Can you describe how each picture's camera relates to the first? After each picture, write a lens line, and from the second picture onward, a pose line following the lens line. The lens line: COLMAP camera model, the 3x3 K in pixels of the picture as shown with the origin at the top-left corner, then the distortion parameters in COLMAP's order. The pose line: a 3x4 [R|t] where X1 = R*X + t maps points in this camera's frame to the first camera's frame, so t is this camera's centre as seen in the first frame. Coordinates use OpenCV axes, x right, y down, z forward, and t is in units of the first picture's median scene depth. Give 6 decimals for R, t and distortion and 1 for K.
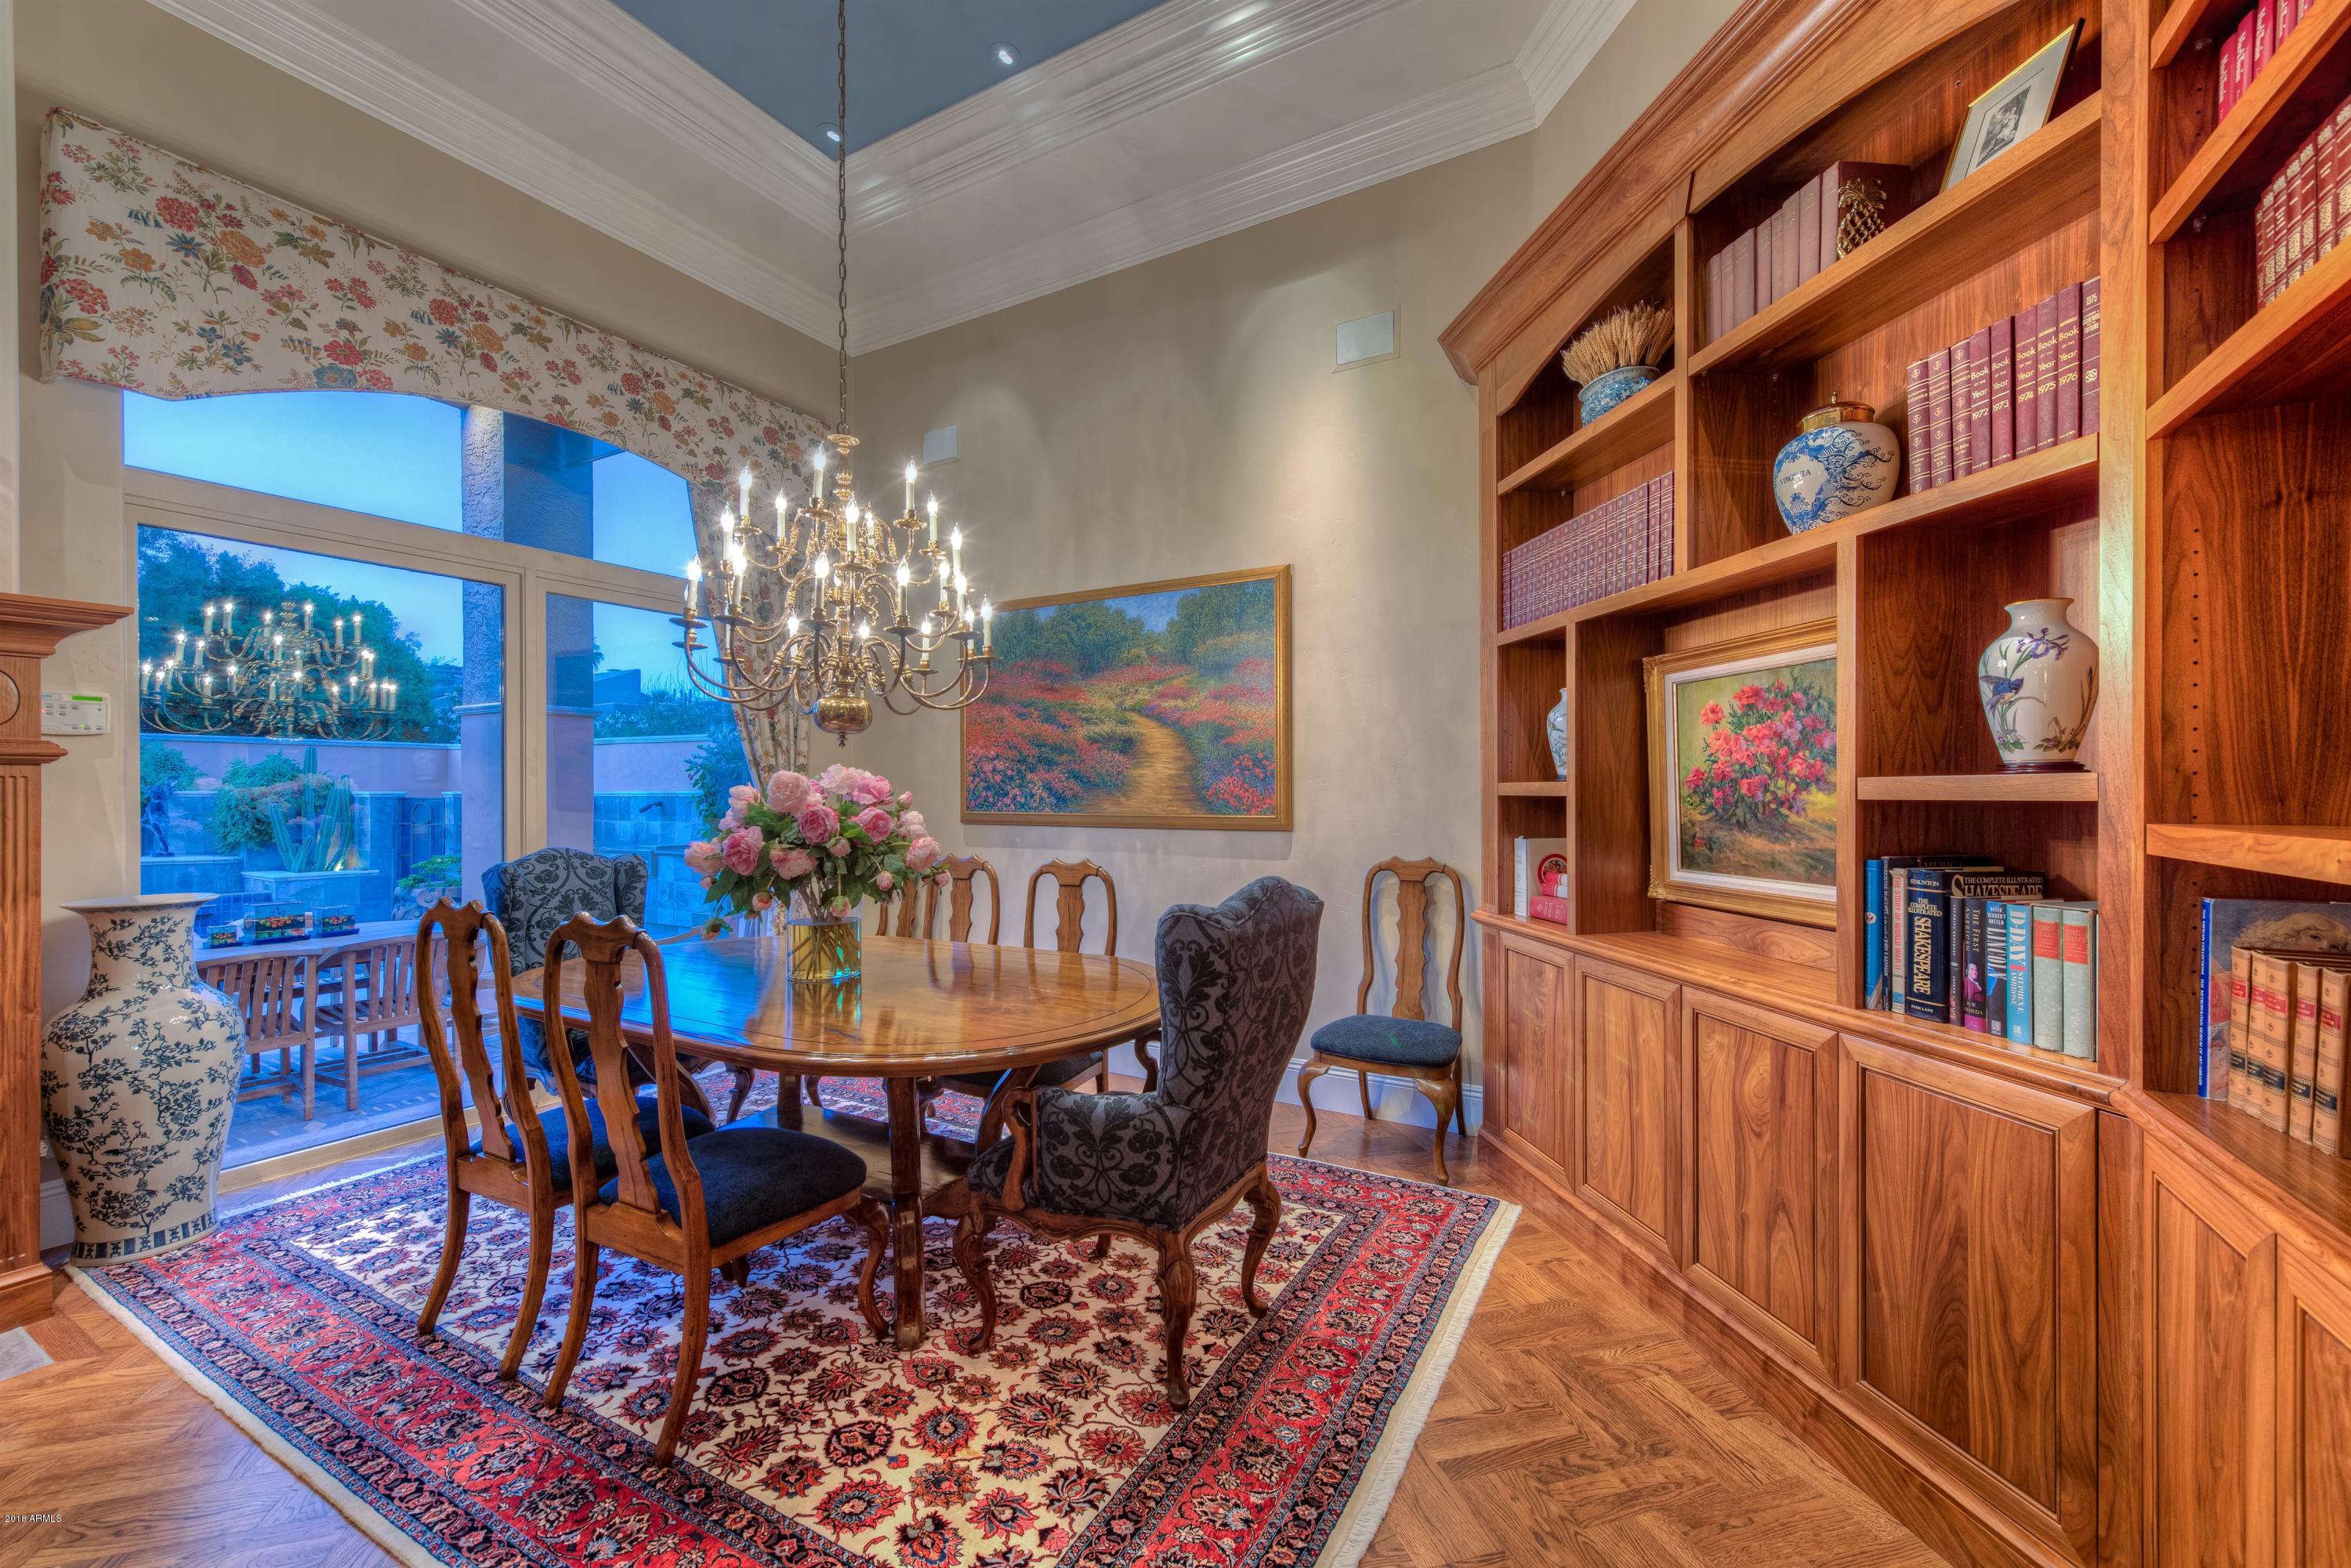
lens RADIAL K [[939.1, 0, 1172.5], [0, 939.1, 791.8], [0, 0, 1]] dist [0.010780, -0.003783]
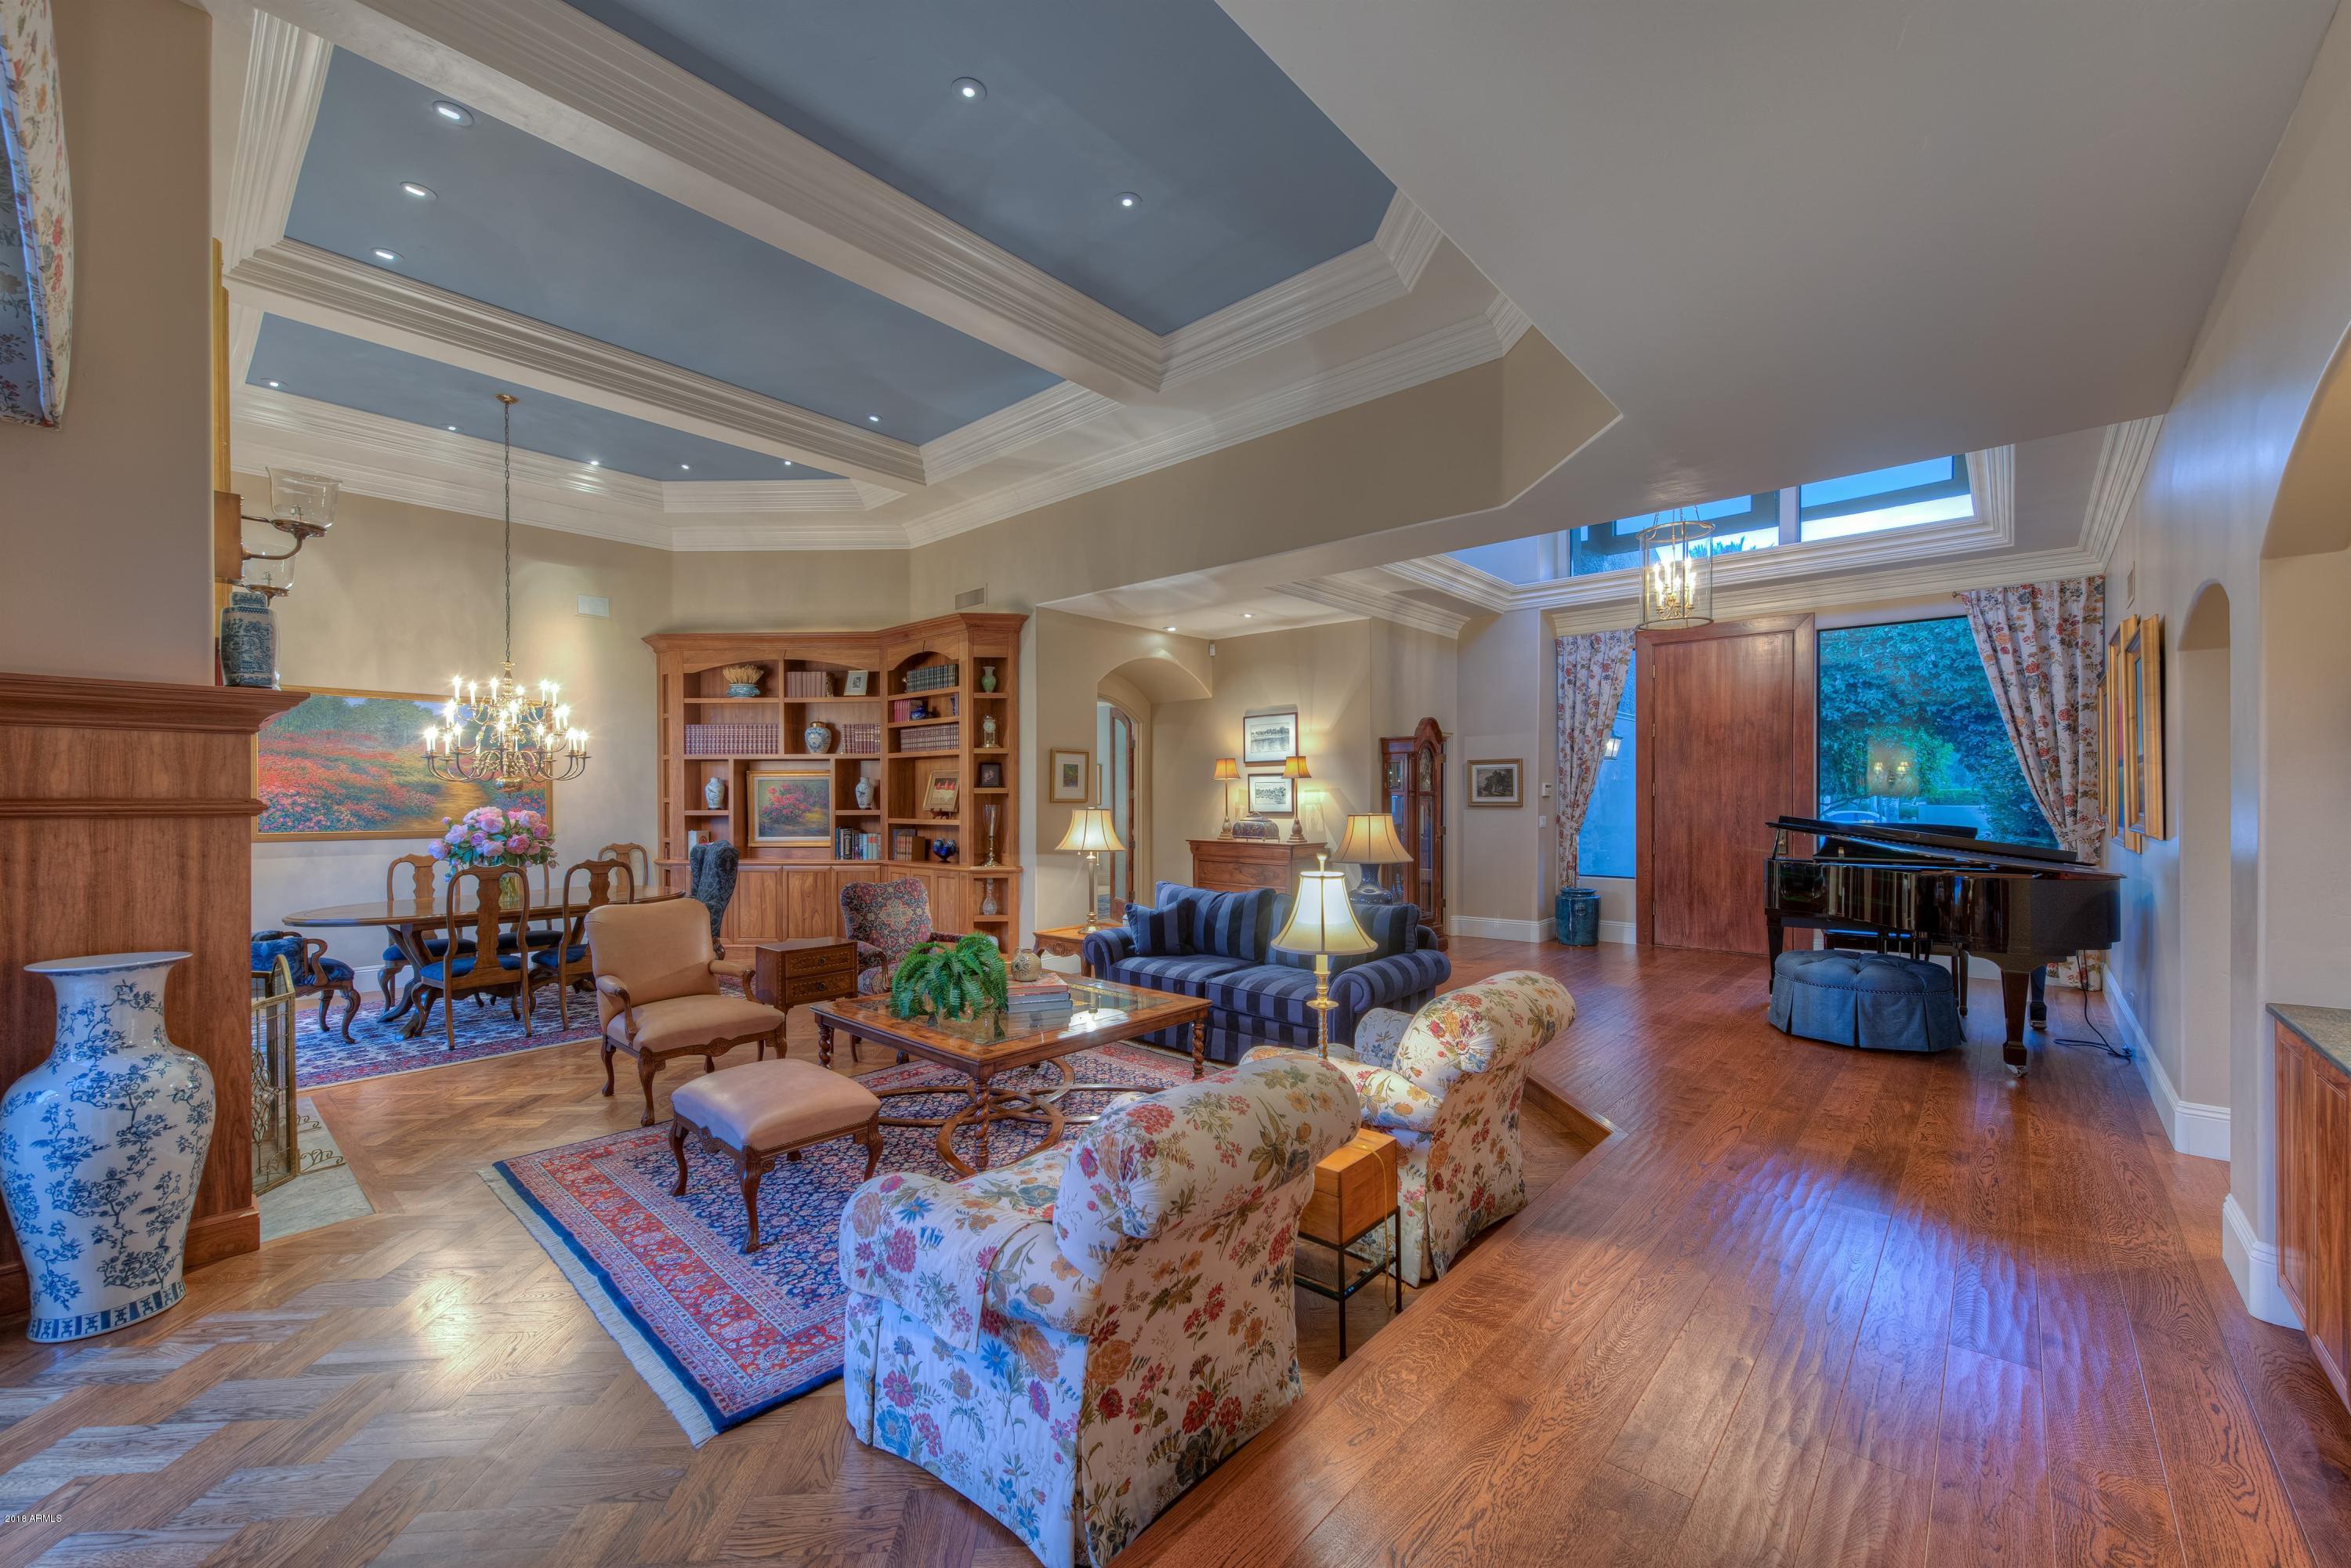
lens RADIAL K [[928.0, 0, 1173.1], [0, 928.0, 792.8], [0, 0, 1]] dist [0.013233, -0.004496]
pose [[0.207964, 0.007864, 0.978105, -2.505660], [0.003850, 0.999953, -0.008858, -0.039846], [-0.978129, 0.005608, 0.207924, -1.167004]]
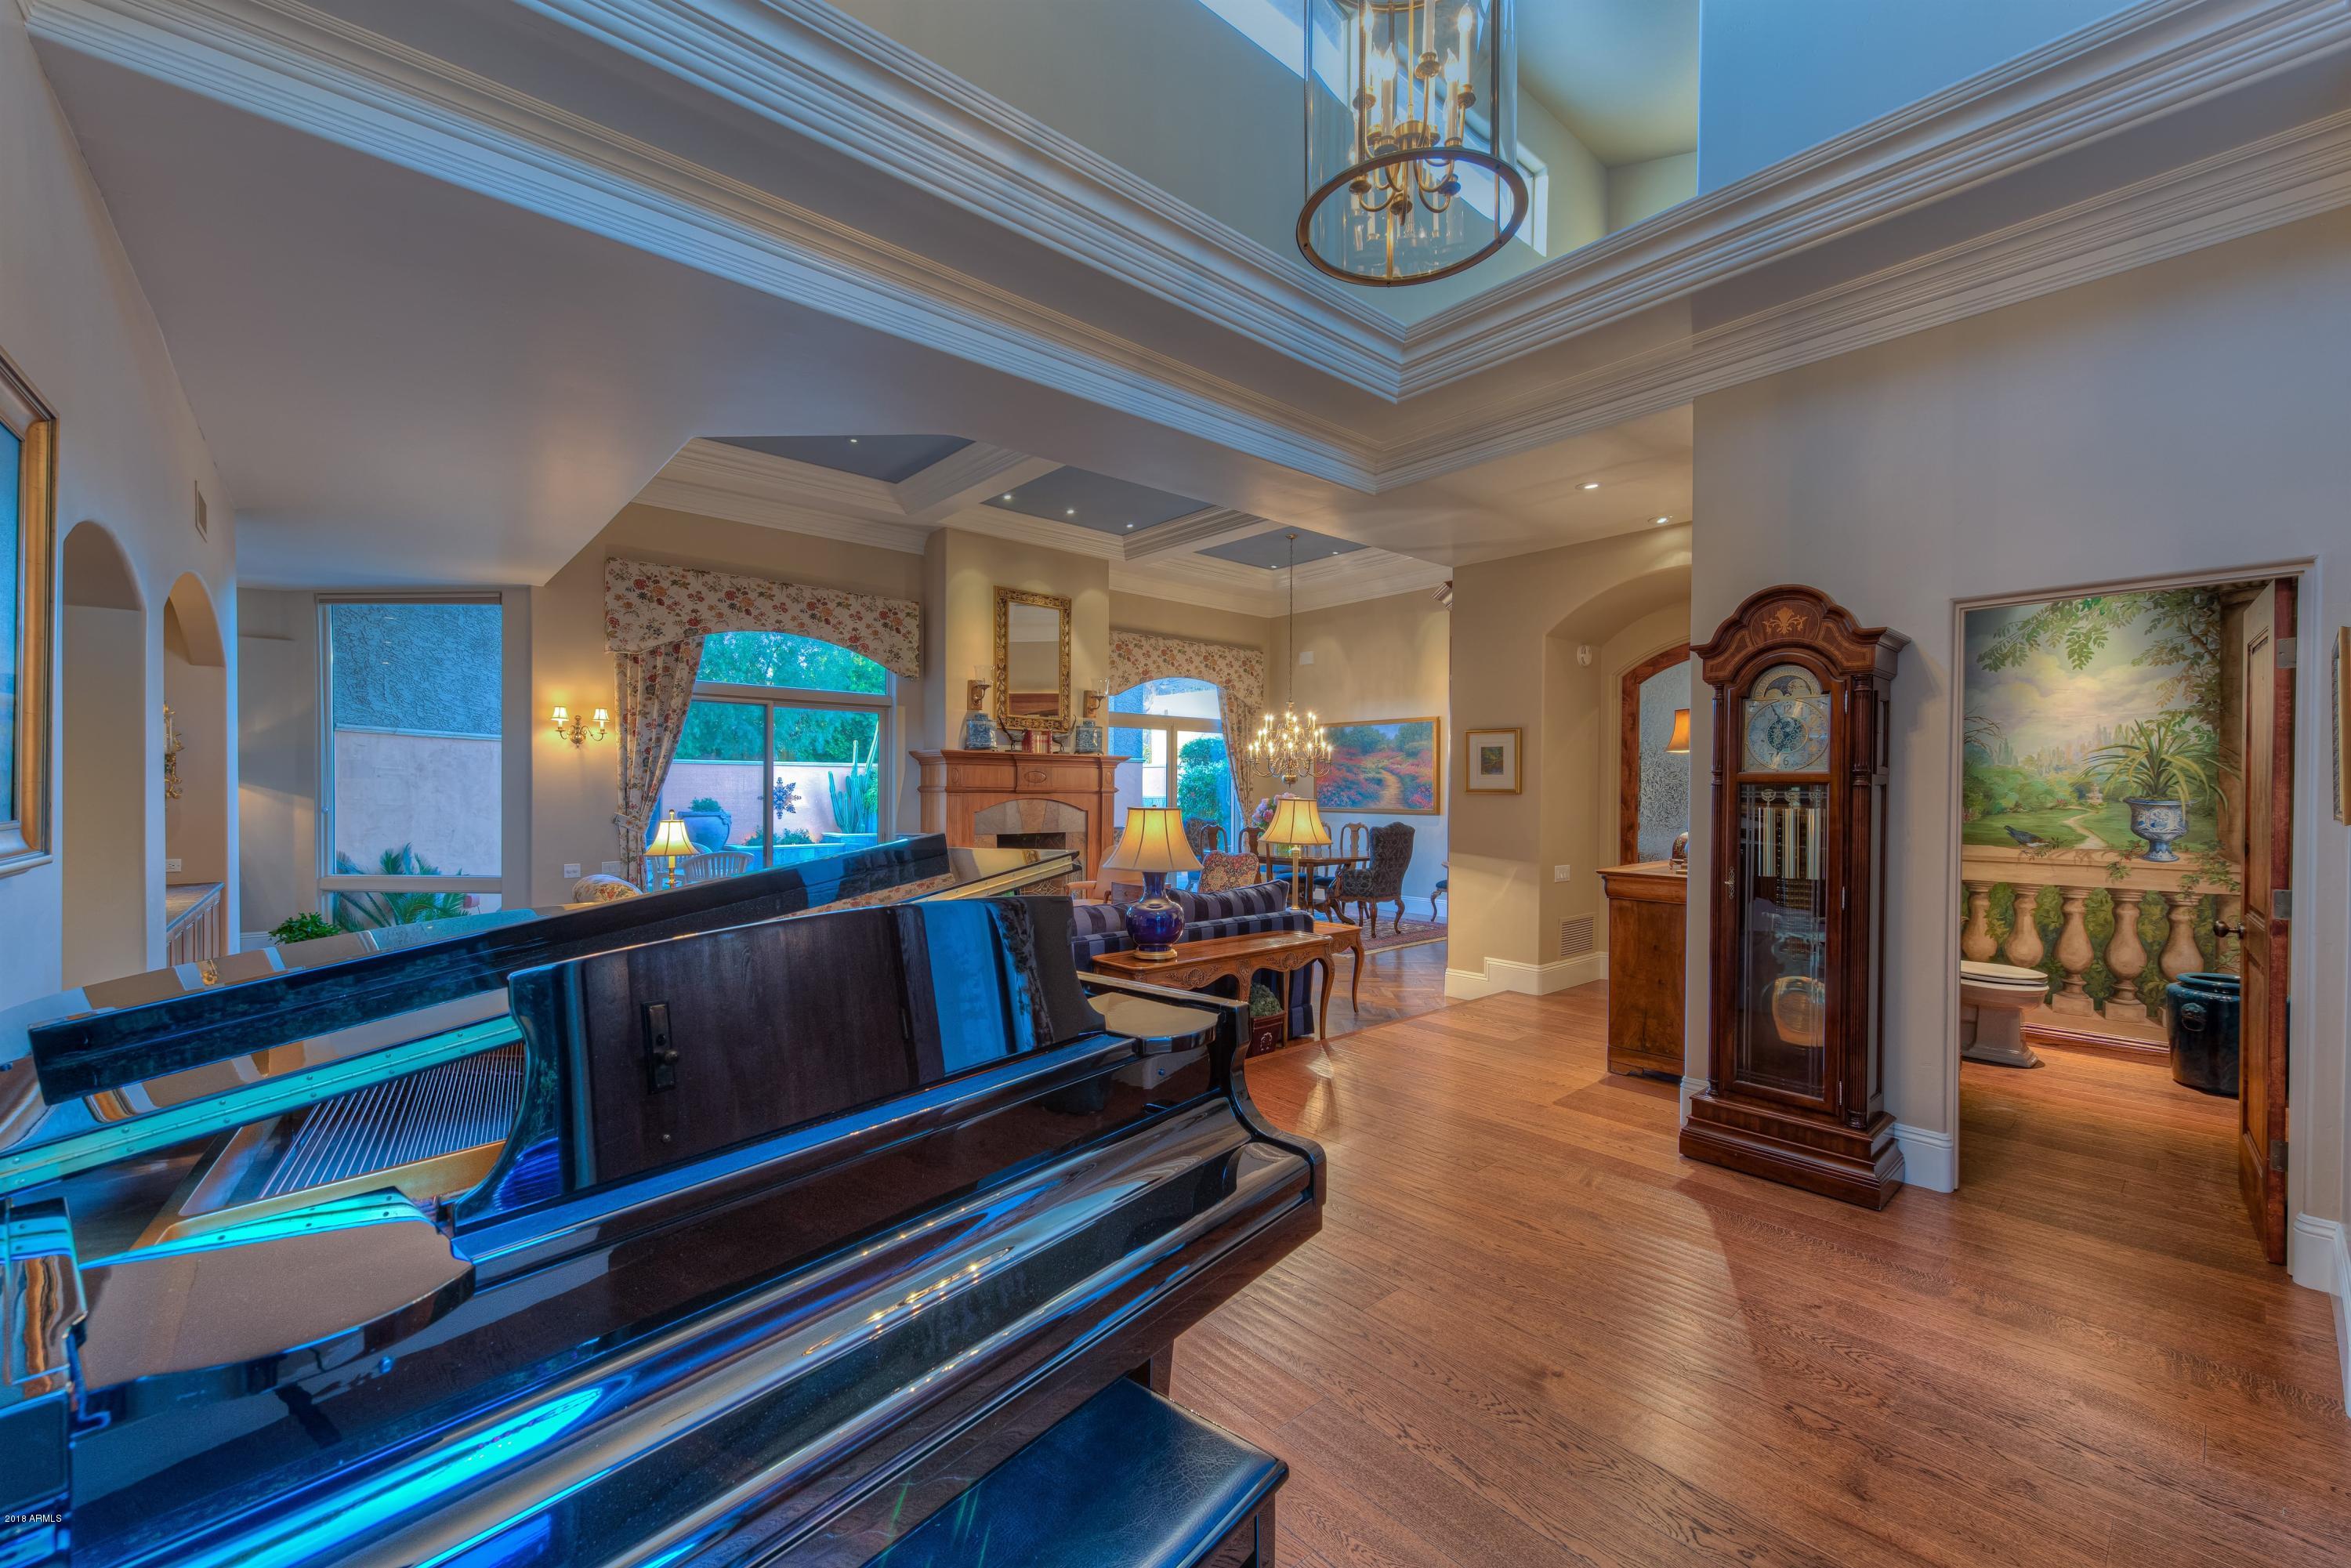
lens RADIAL K [[928.0, 0, 1173.1], [0, 928.0, 792.8], [0, 0, 1]] dist [0.013233, -0.004496]
pose [[0.945405, 0.004678, -0.325863, 0.439796], [-0.004174, 0.999989, 0.002247, -0.039866], [0.325870, -0.000765, 0.945414, -2.851017]]
